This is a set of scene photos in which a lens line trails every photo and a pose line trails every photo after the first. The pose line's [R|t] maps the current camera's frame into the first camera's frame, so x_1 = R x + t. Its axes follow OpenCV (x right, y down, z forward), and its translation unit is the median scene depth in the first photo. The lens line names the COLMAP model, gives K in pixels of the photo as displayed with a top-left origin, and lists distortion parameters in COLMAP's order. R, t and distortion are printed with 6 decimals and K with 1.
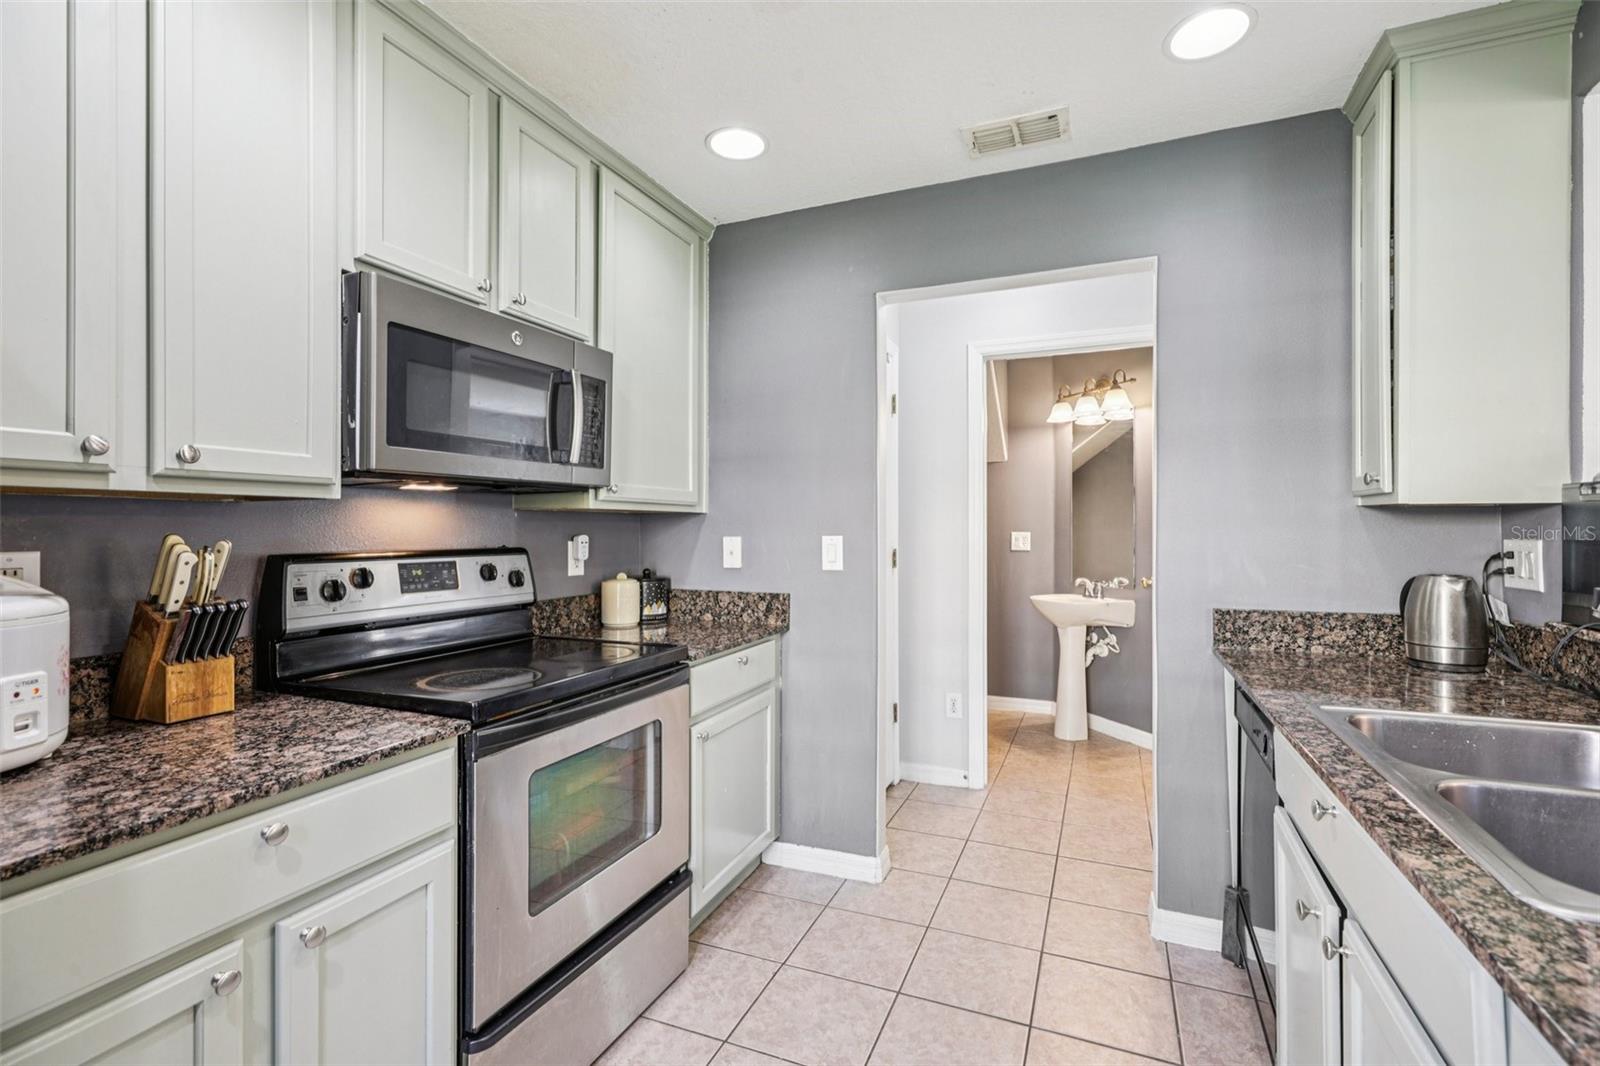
lens RADIAL K [[716.0, 0, 806.3], [0, 716.0, 526.6], [0, 0, 1]] dist [0.000425, 0.000080]
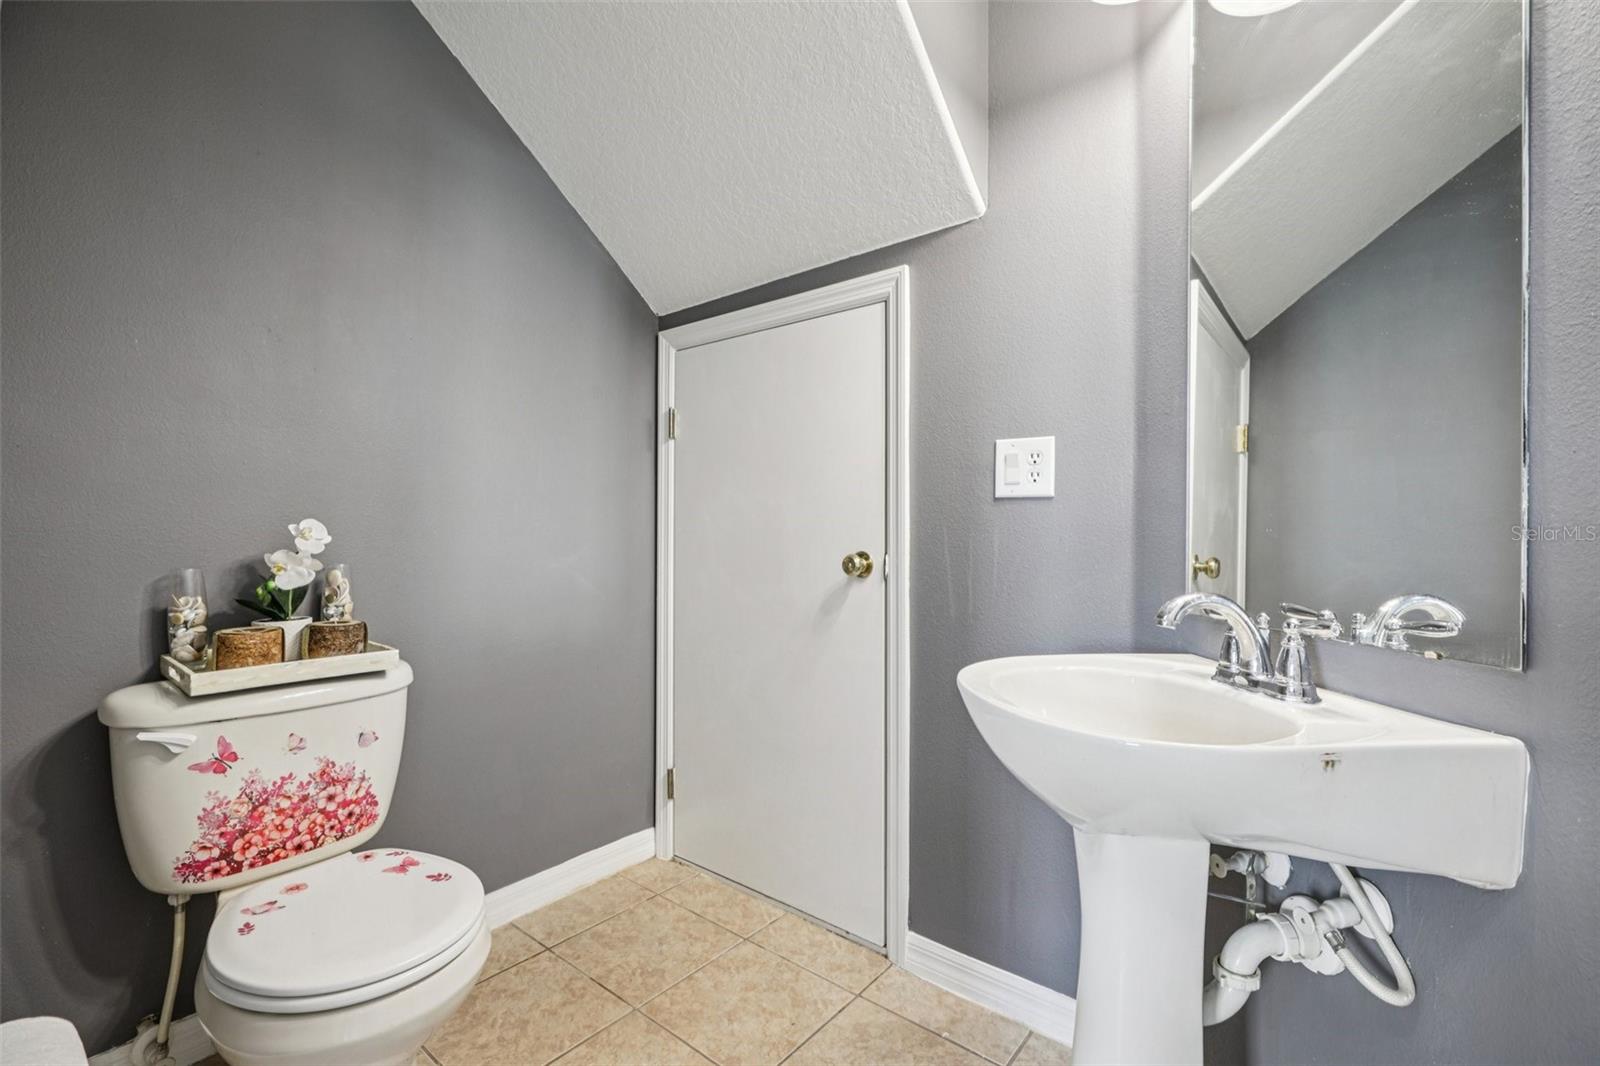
lens RADIAL K [[716.0, 0, 806.3], [0, 716.0, 526.6], [0, 0, 1]] dist [0.000425, 0.000080]
pose [[0.957516, 0.000024, -0.288380, 0.590679], [-0.001196, 0.999992, -0.003888, 0.093442], [0.288378, 0.004068, 0.957508, 1.346707]]
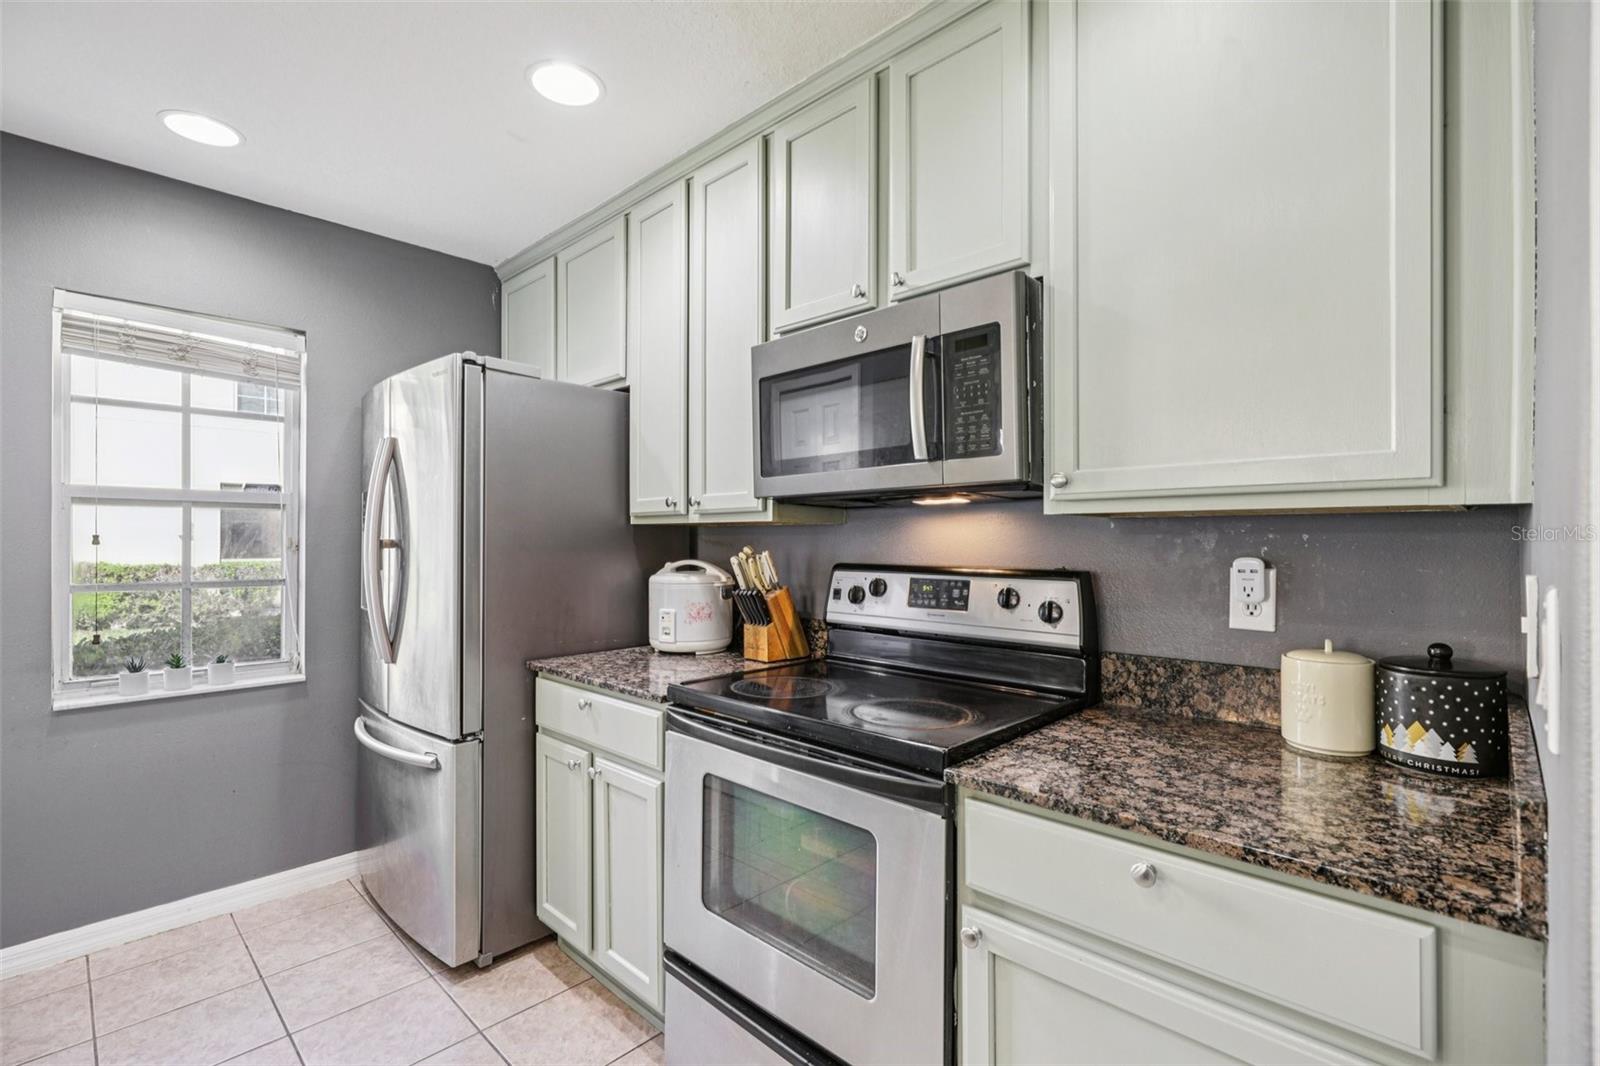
lens RADIAL K [[718.6, 0, 804.7], [0, 718.6, 536.8], [0, 0, 1]] dist [-0.000316, 0.000878]
pose [[-0.357437, -0.002367, -0.933934, 0.329889], [0.002358, 0.999991, -0.003436, -0.002843], [0.933934, -0.003431, -0.357428, 0.887006]]
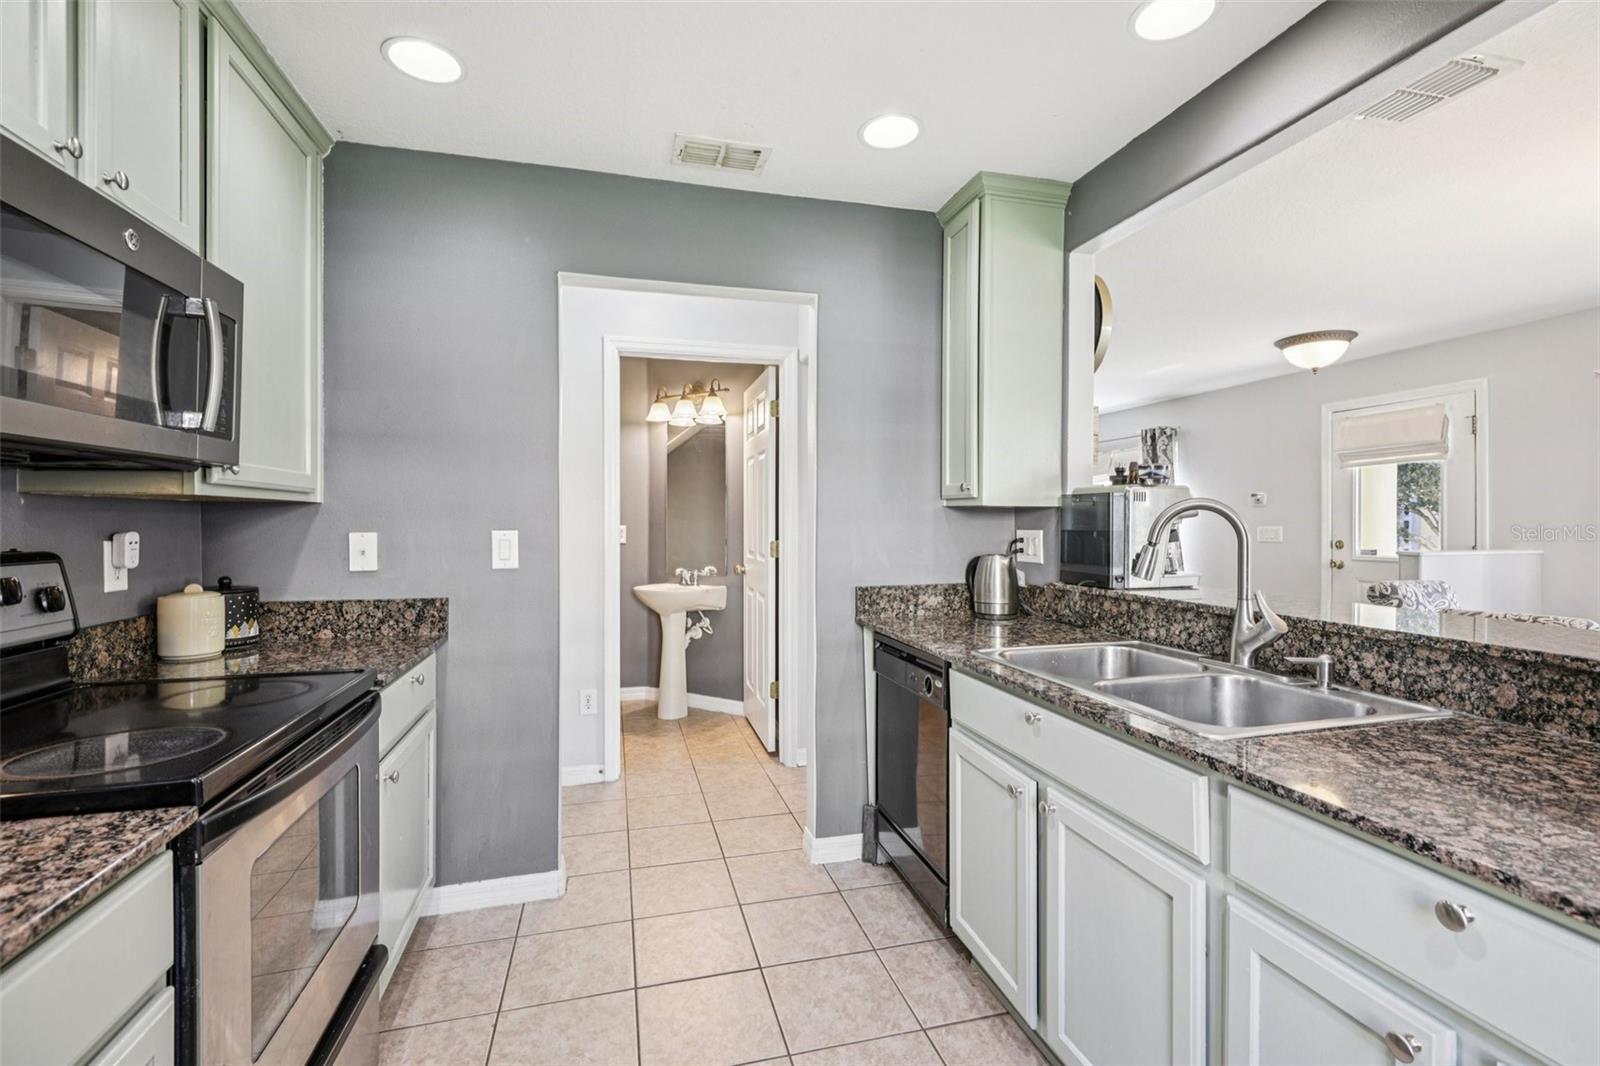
lens RADIAL K [[716.0, 0, 806.3], [0, 716.0, 526.6], [0, 0, 1]] dist [0.000425, 0.000080]
pose [[0.791838, -0.003794, 0.610719, -0.220116], [-0.002586, 0.999951, 0.009565, -0.001633], [-0.610725, -0.009153, 0.791790, 0.055094]]
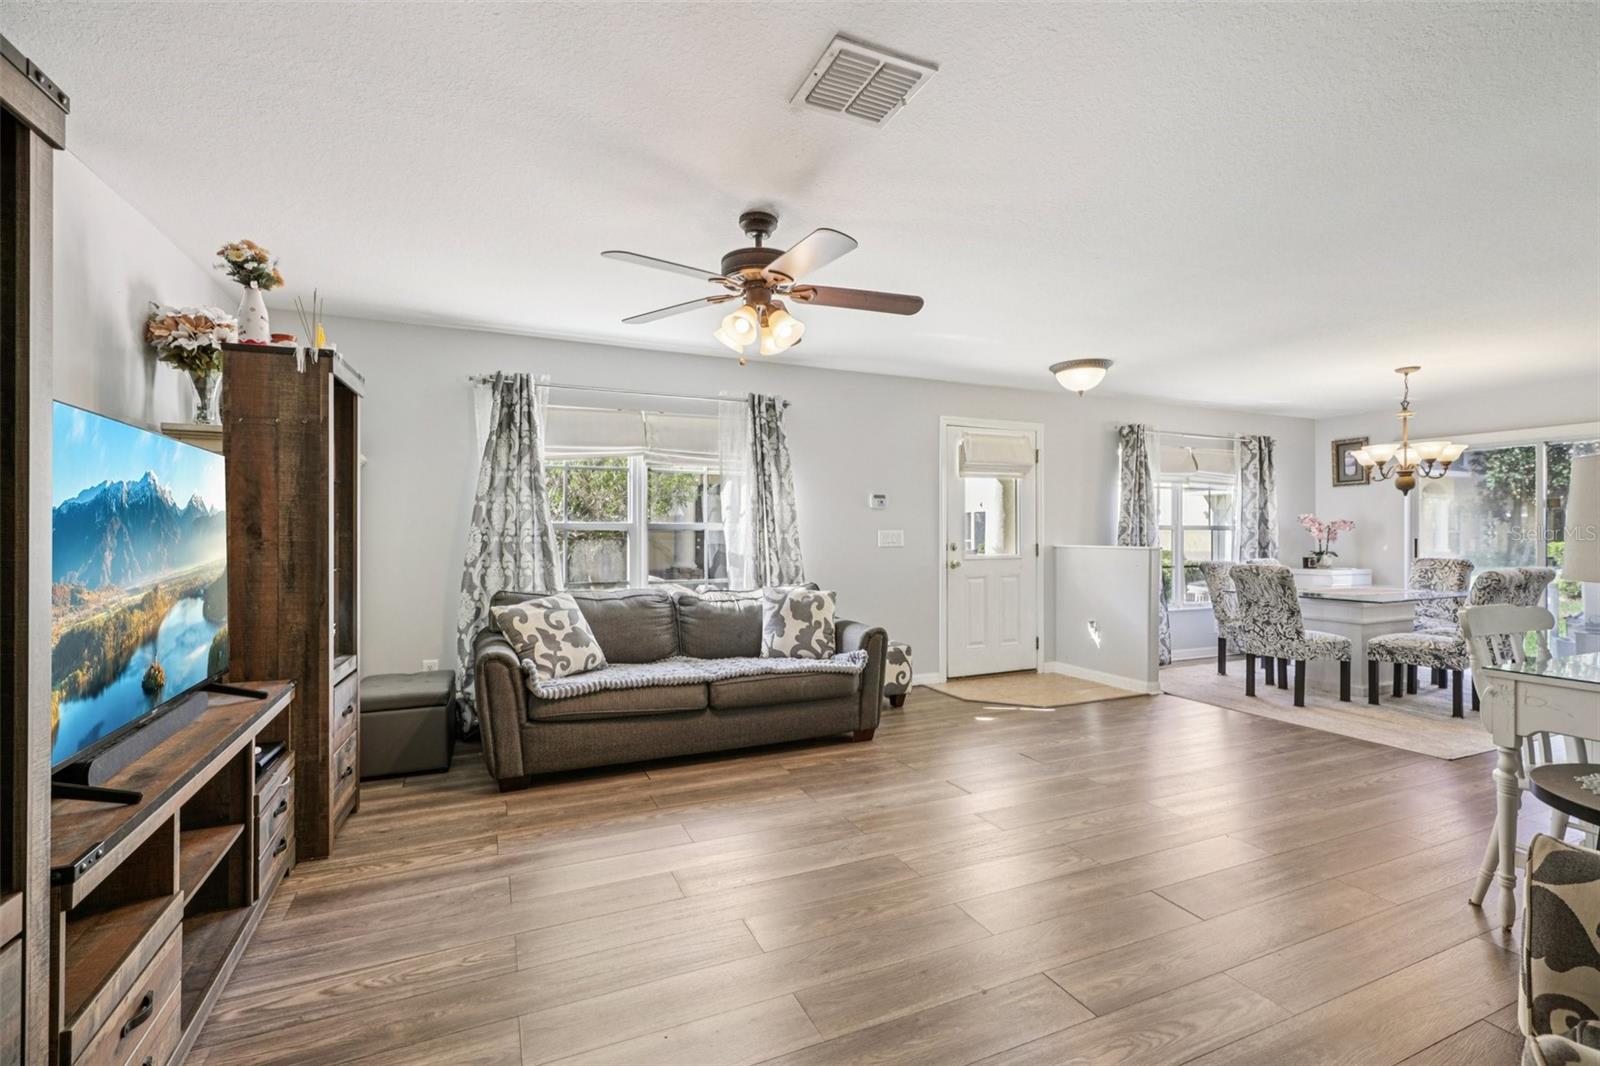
lens RADIAL K [[715.3, 0, 803.3], [0, 715.3, 536.1], [0, 0, 1]] dist [0.001322, 0.000208]
pose [[-0.725925, -0.003413, 0.687766, 1.054134], [-0.003996, 0.999992, 0.000745, 0.032928], [-0.687763, -0.002207, -0.725932, 2.753890]]
